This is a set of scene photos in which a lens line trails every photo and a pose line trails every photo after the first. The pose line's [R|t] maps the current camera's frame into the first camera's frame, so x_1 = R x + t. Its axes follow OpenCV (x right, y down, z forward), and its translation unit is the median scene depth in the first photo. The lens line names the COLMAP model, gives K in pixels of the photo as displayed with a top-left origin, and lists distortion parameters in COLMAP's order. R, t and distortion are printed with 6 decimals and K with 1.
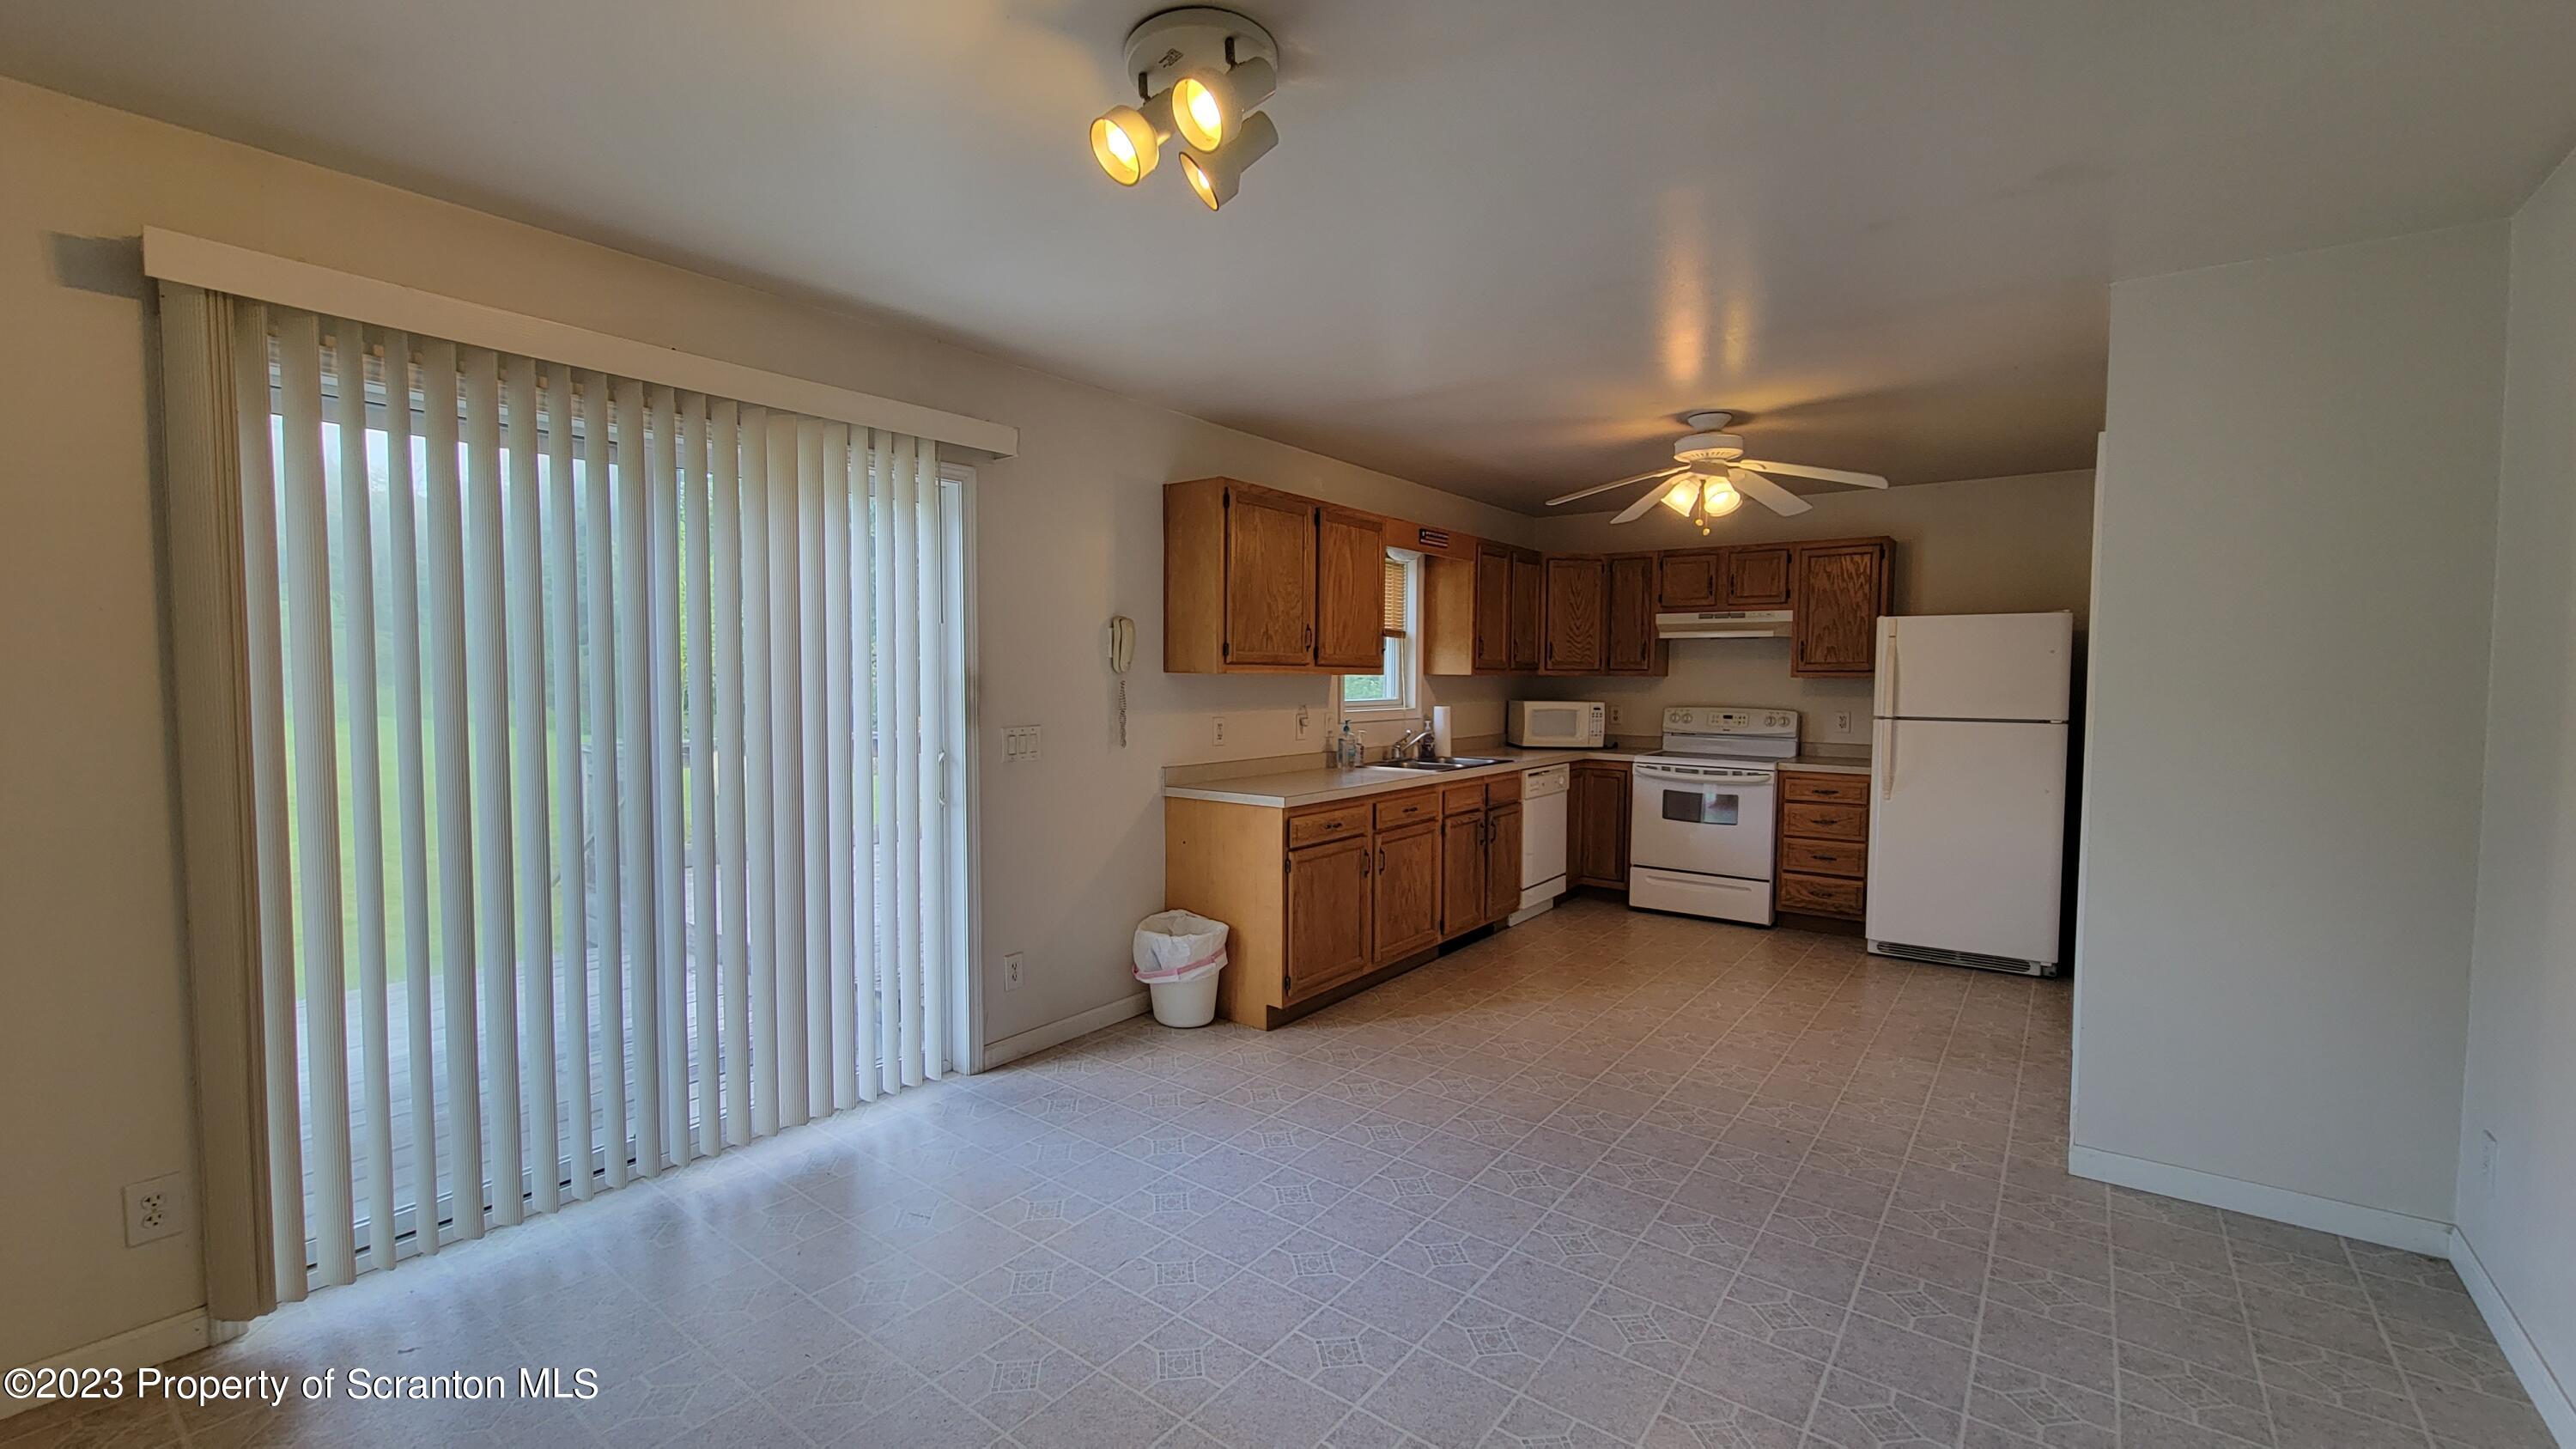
lens RADIAL K [[1031.4, 0, 1282.7], [0, 1031.4, 730.7], [0, 0, 1]] dist [0.000480, 0.000012]
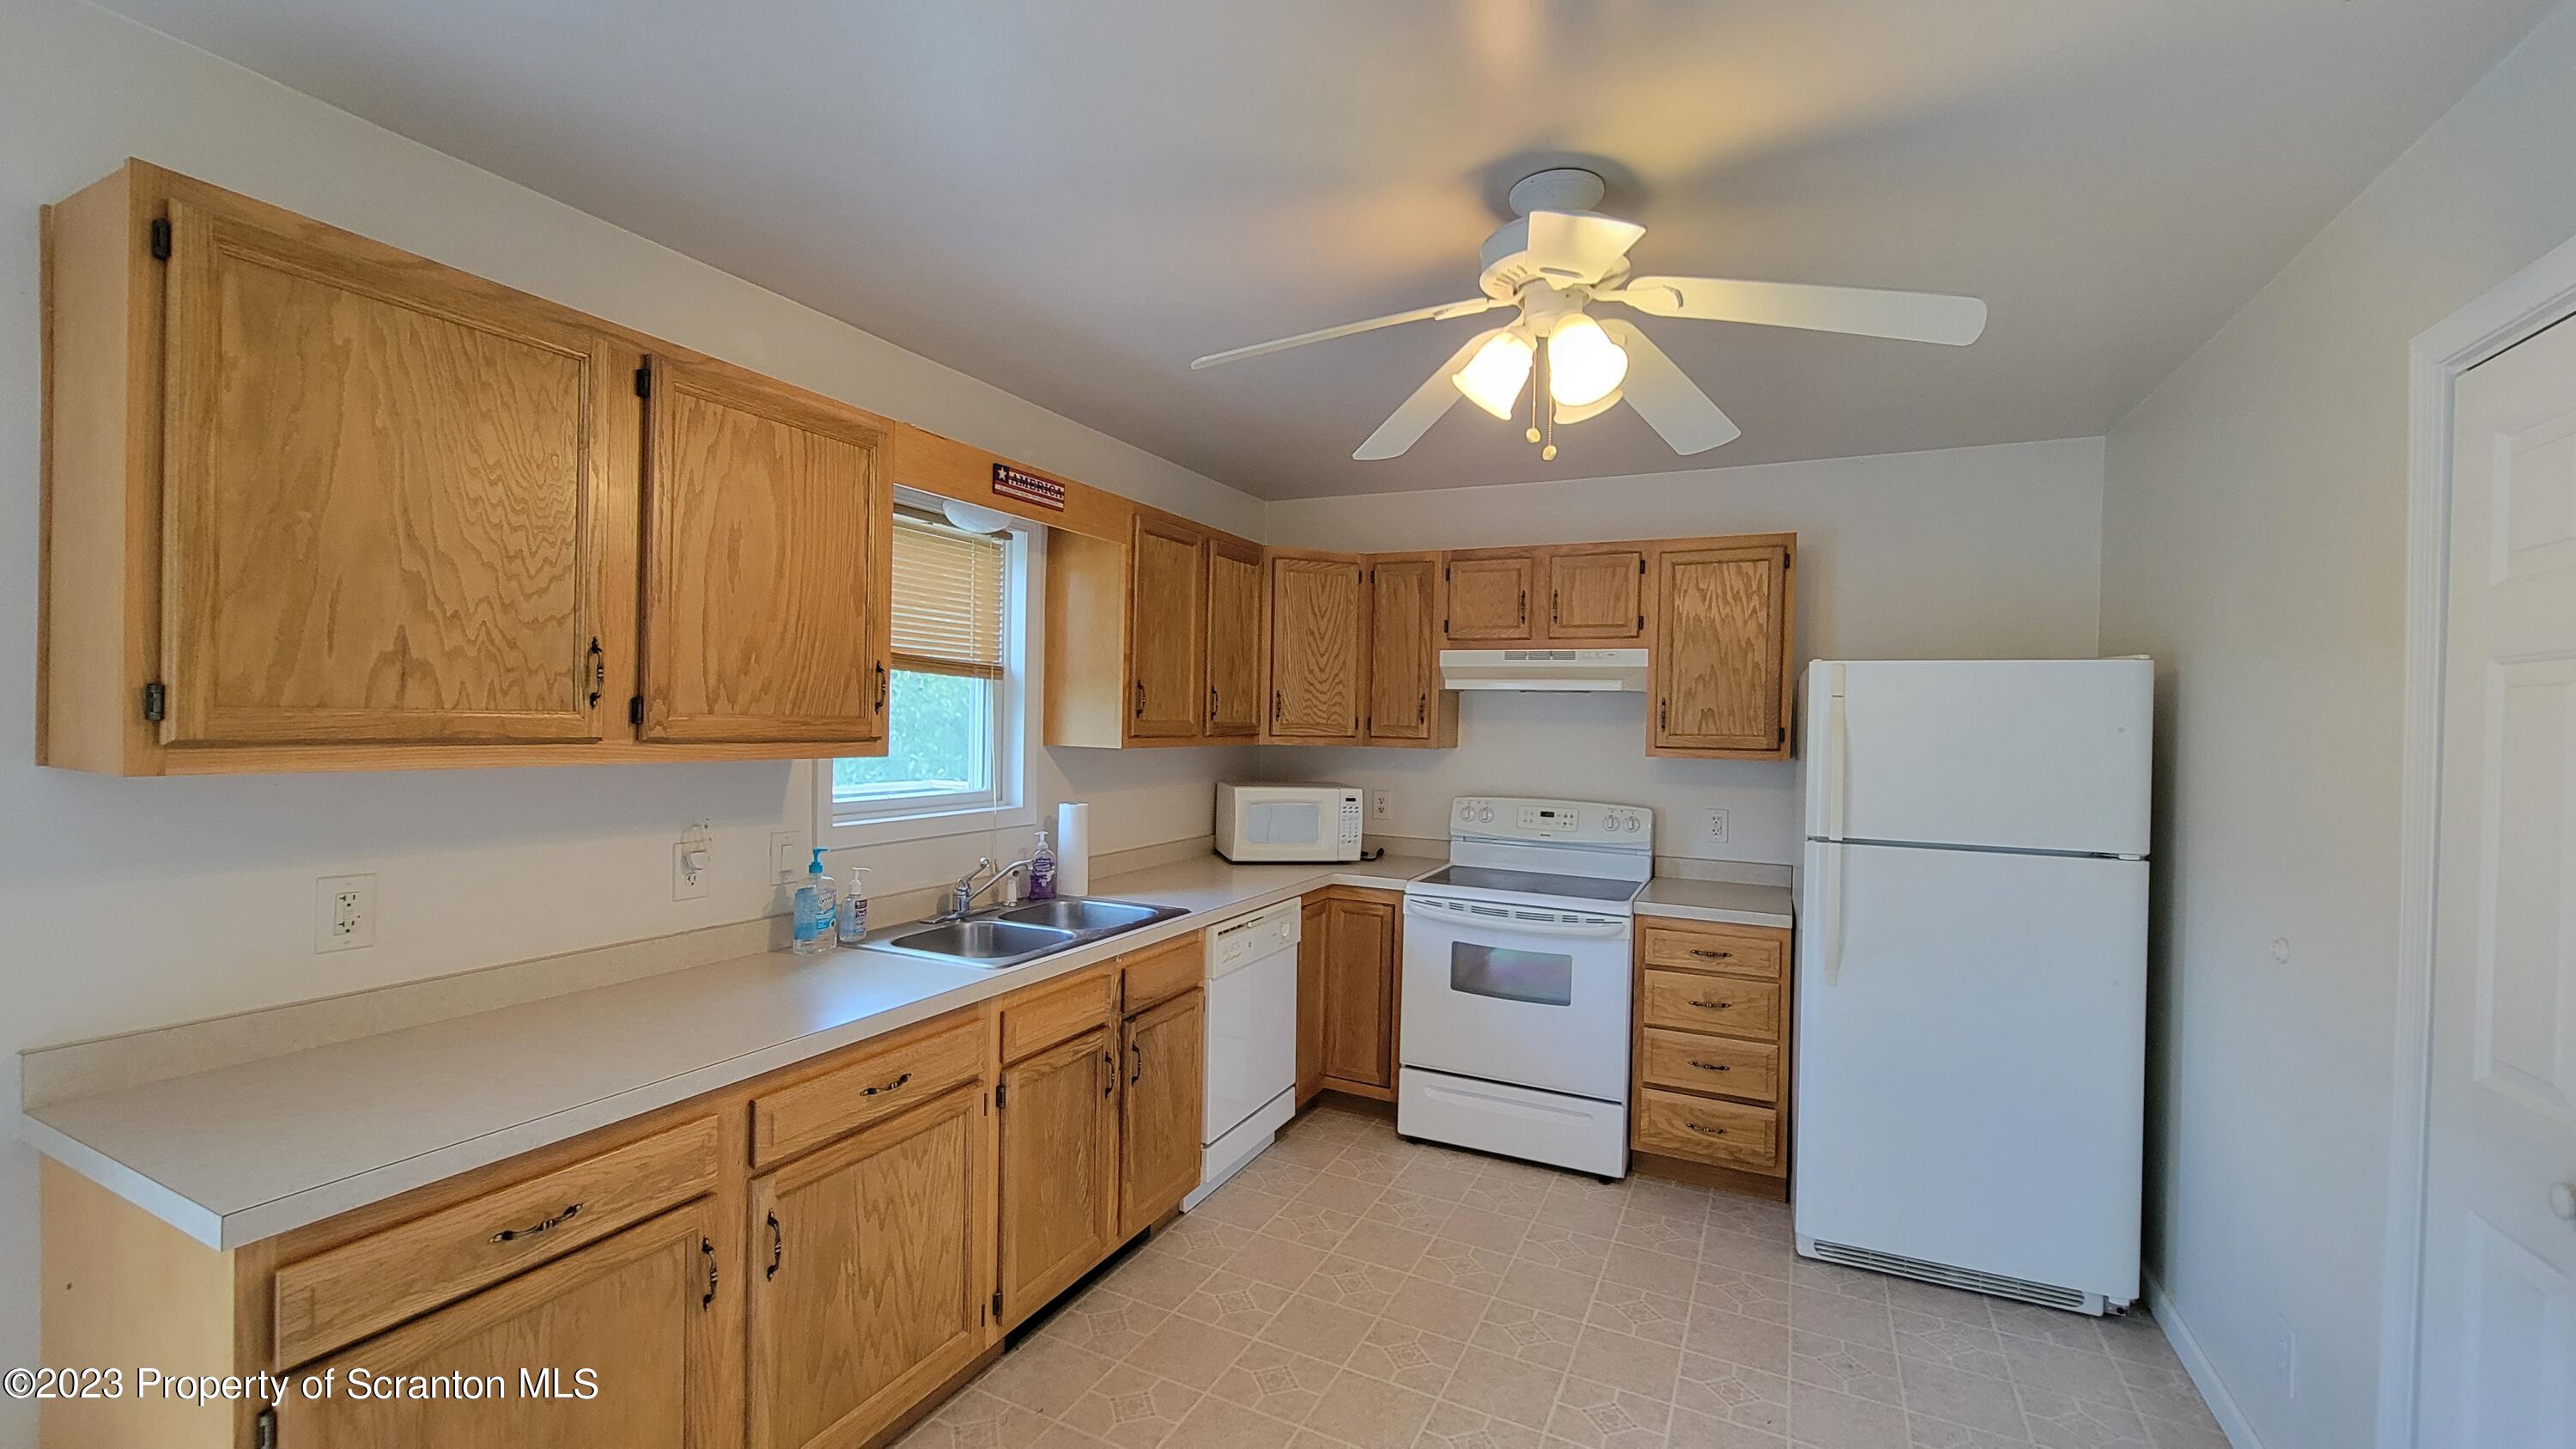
lens RADIAL K [[1023.5, 0, 1280.9], [0, 1023.5, 728.4], [0, 0, 1]] dist [-0.012277, -0.000080]
pose [[0.981297, 0.013357, 0.192034, 0.163993], [-0.005290, 0.999084, -0.042457, -0.042873], [-0.192425, 0.040647, 0.980469, 0.454170]]
